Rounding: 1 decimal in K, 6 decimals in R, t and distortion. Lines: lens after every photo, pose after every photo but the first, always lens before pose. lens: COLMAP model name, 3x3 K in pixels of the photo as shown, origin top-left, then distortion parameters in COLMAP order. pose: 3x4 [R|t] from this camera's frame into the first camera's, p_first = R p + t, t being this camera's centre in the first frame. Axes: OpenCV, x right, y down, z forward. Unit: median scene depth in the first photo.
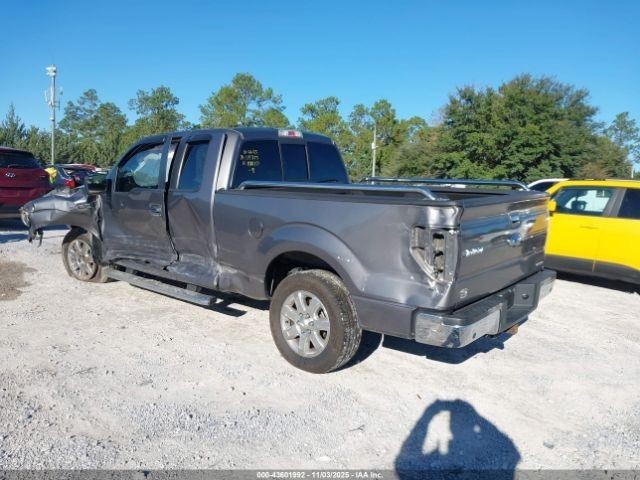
lens RADIAL K [[507.4, 0, 317.7], [0, 507.4, 255.2], [0, 0, 1]] dist [0.014205, 0.008971]
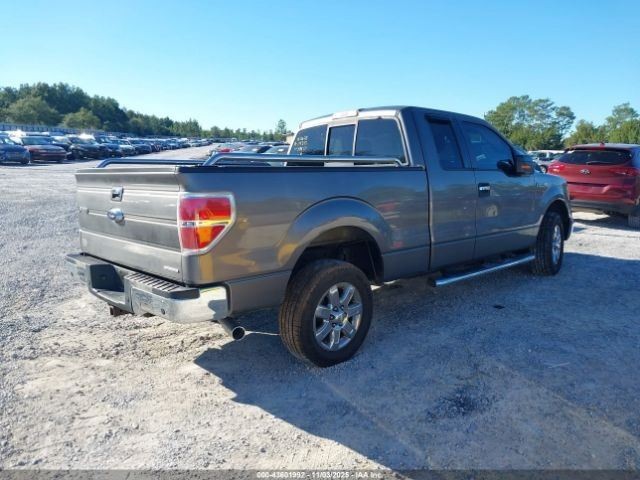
lens RADIAL K [[510.8, 0, 322.1], [0, 510.8, 243.0], [0, 0, 1]] dist [-0.003165, 0.001093]
pose [[-0.106500, 0.128289, -0.986002, 0.079171], [-0.171550, 0.974400, 0.145309, -0.011269], [0.979402, 0.184624, -0.081766, 0.090044]]
